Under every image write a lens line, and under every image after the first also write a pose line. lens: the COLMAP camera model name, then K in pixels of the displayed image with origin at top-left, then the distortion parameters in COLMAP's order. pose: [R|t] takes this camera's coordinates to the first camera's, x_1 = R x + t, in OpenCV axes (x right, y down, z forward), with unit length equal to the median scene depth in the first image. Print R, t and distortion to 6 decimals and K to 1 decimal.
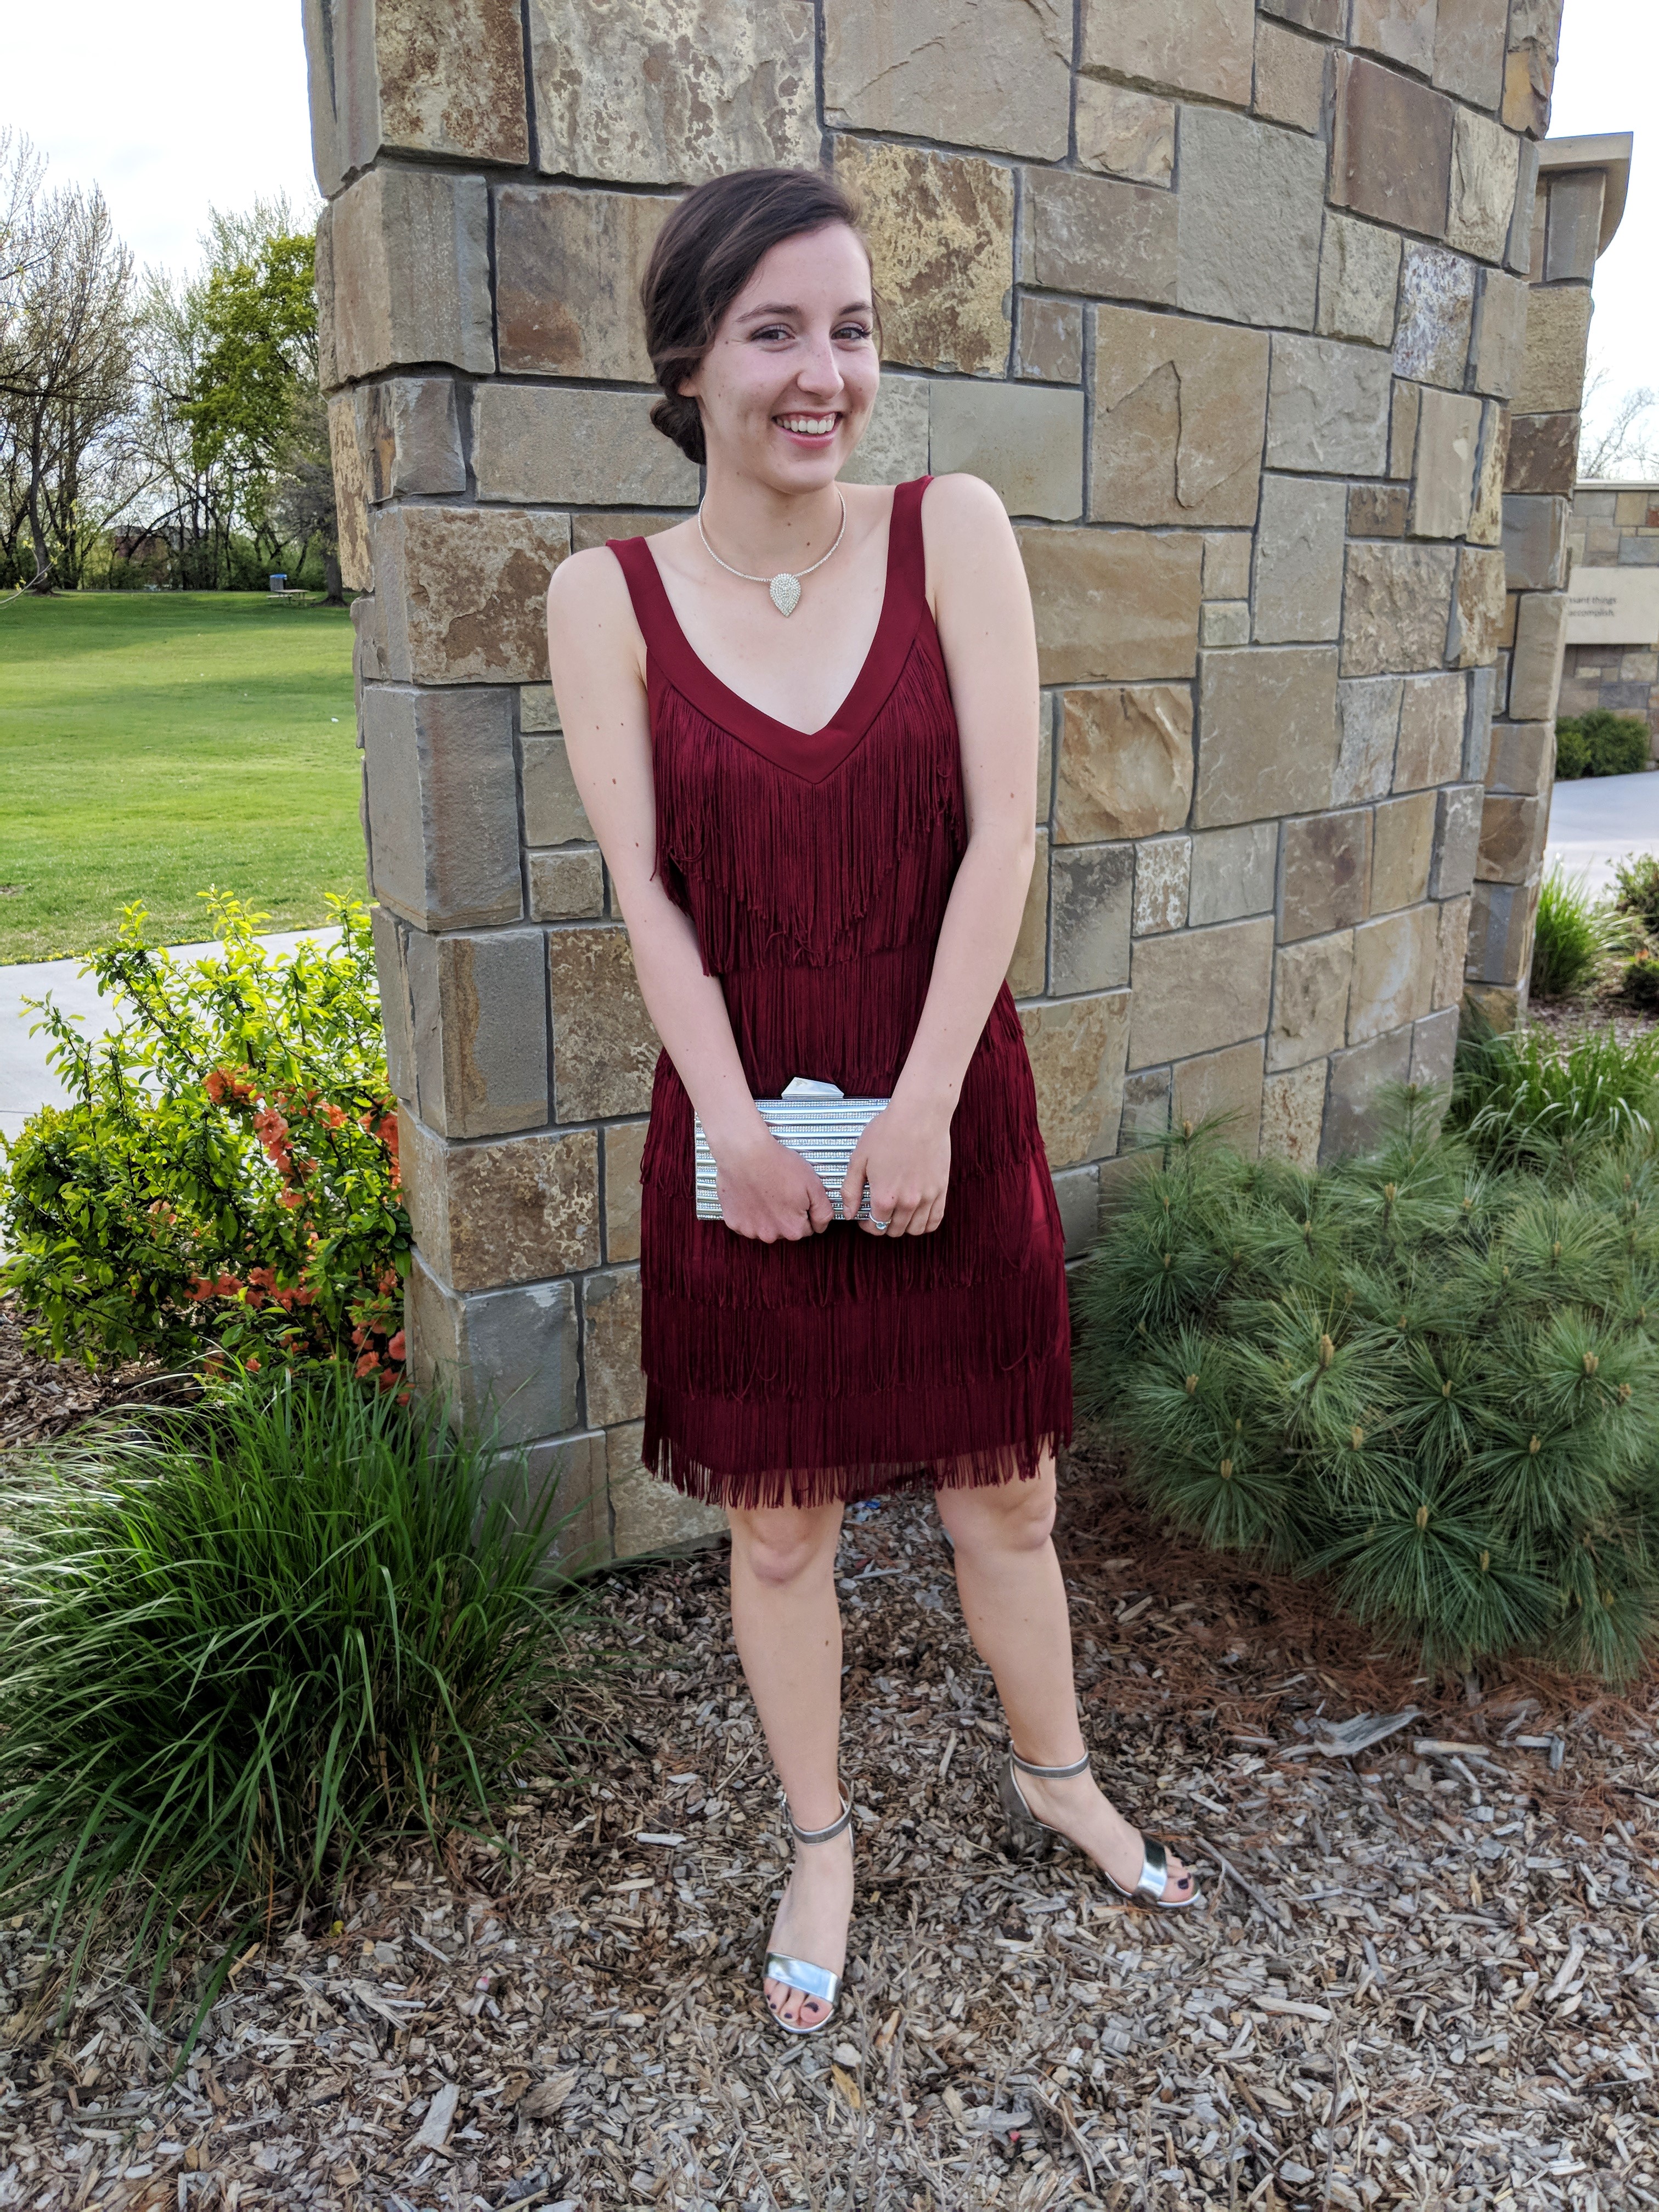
lens RADIAL K [[1782.7, 0, 784.7], [0, 1782.7, 1099.0], [0, 0, 1]] dist [0.012091, -0.050607]
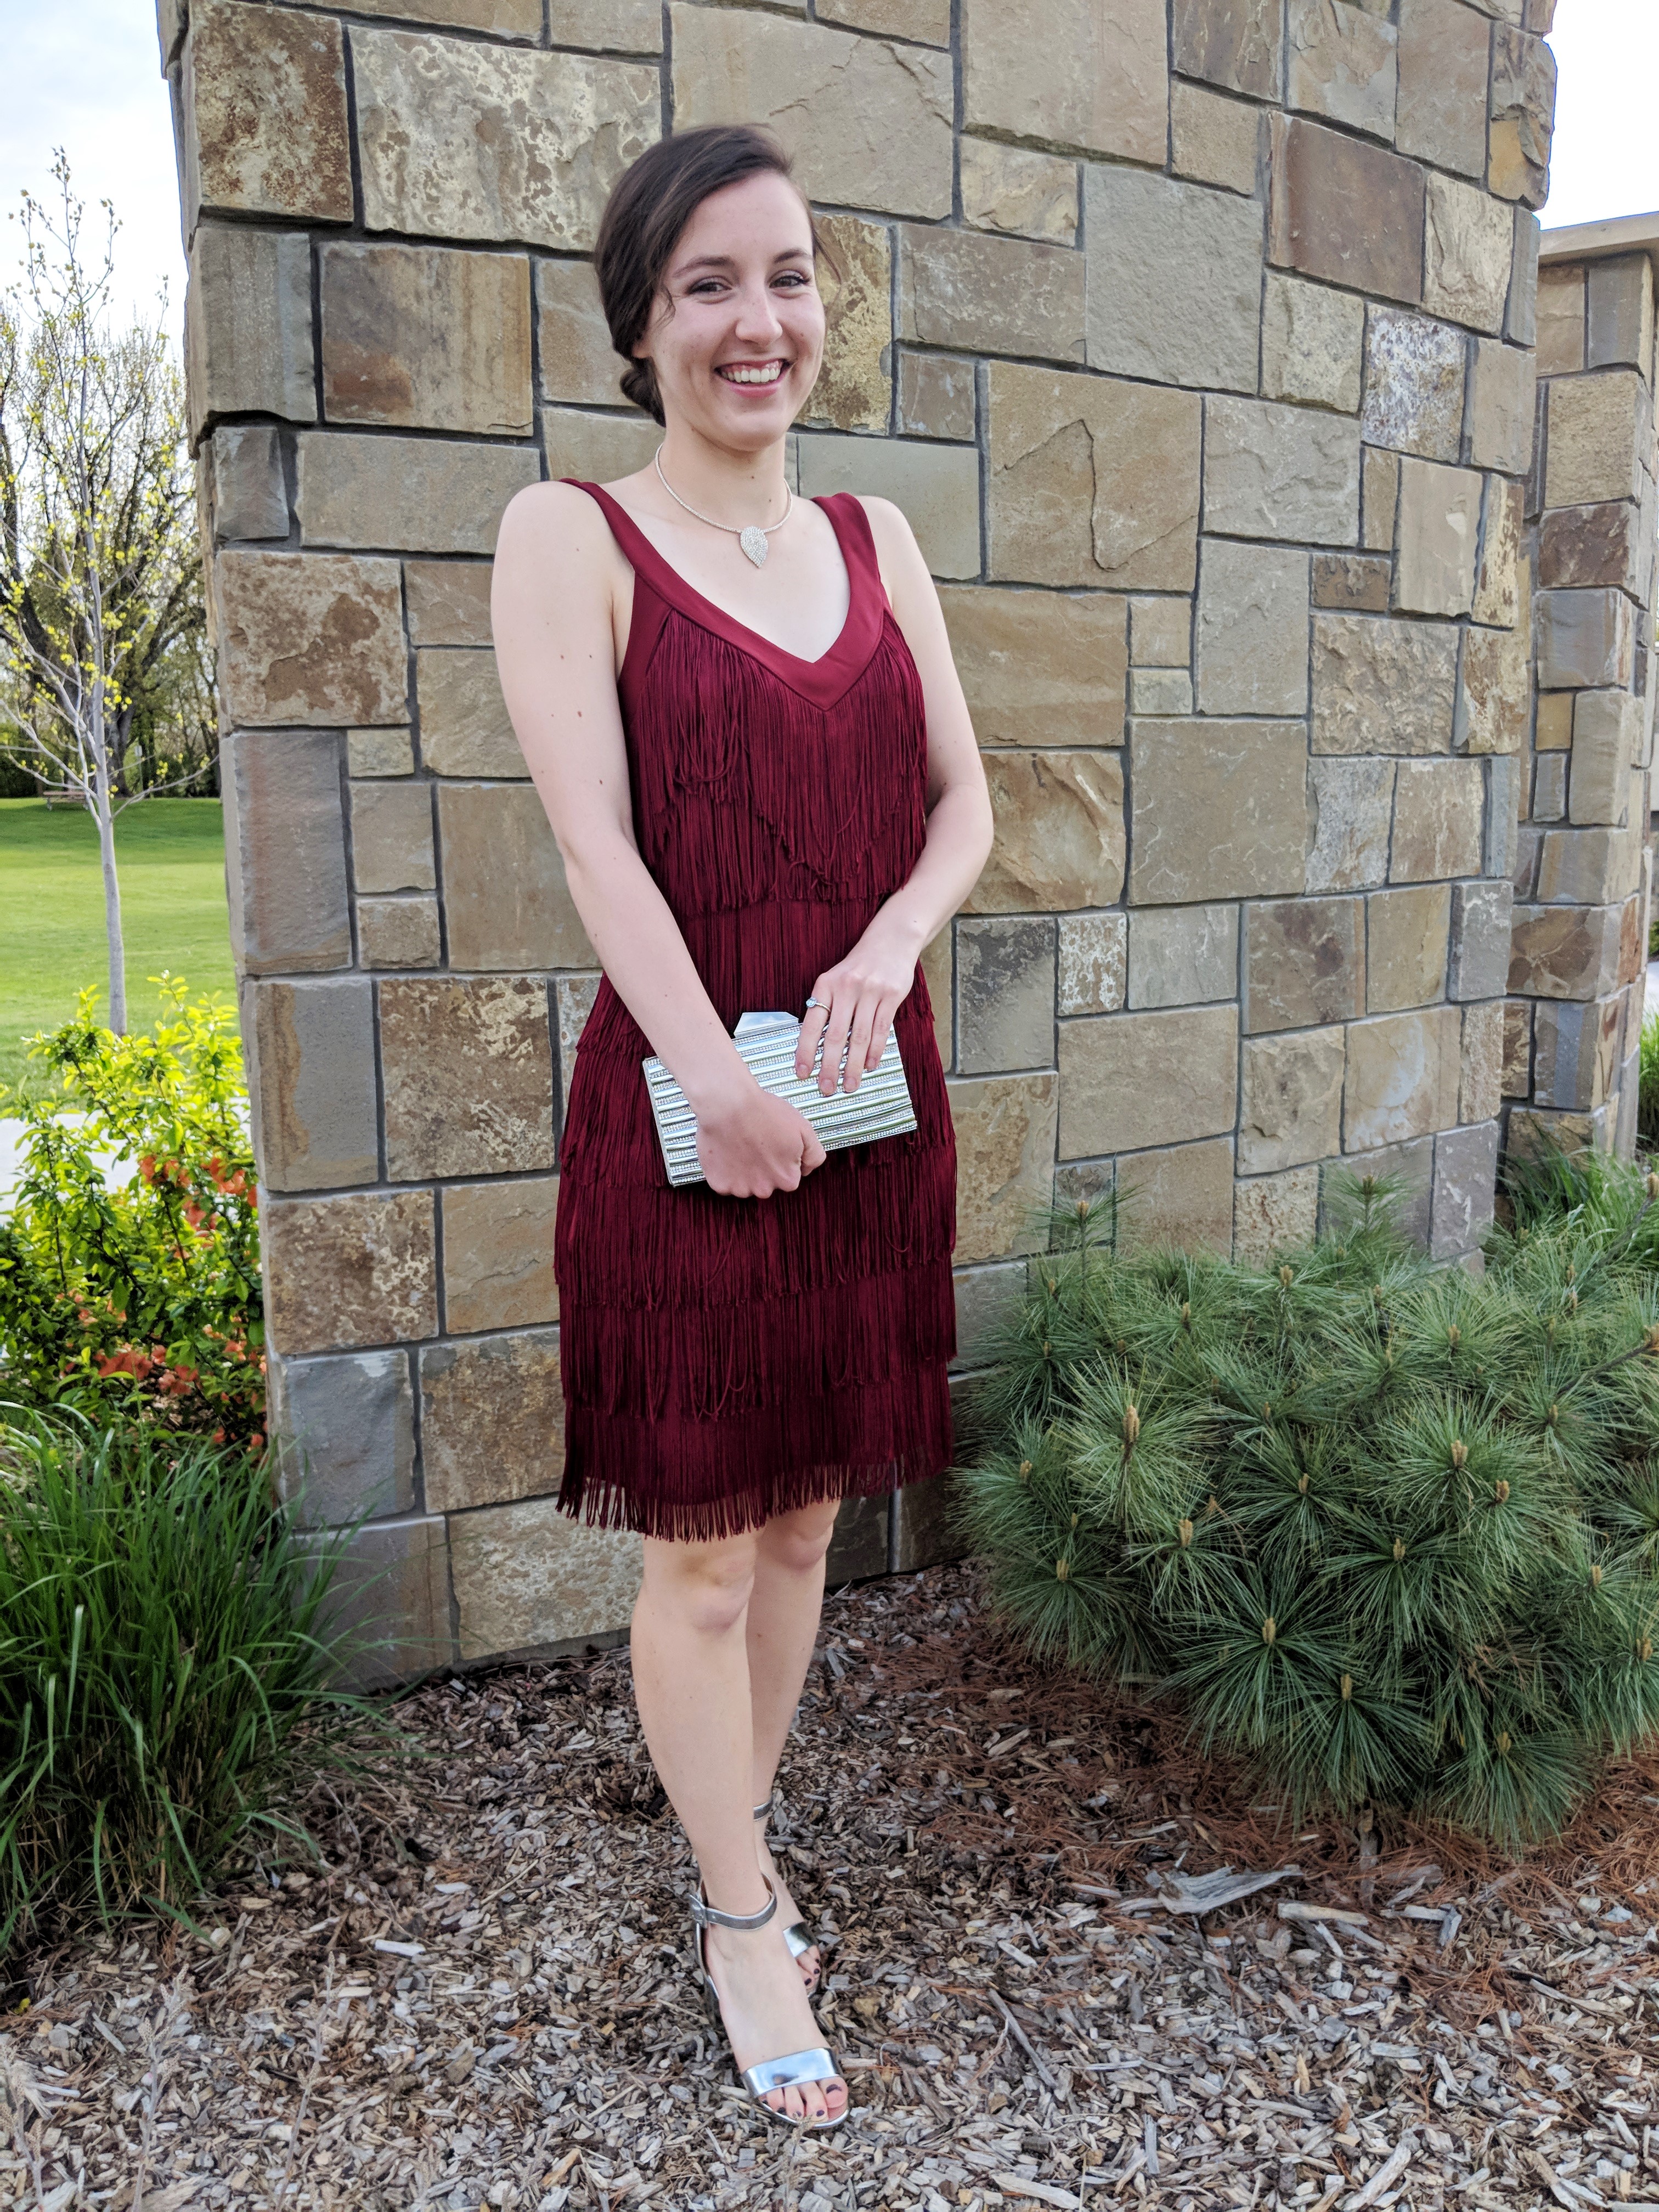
lens RADIAL K [[1782.7, 0, 833.3], [0, 1782.7, 1119.3], [0, 0, 1]] dist [0.012091, -0.050607]
pose [[0.991190, 0.010762, -0.132013, 0.240394], [-0.024893, 0.994069, -0.105866, 0.077422], [0.130091, 0.108219, 0.985578, 0.078458]]
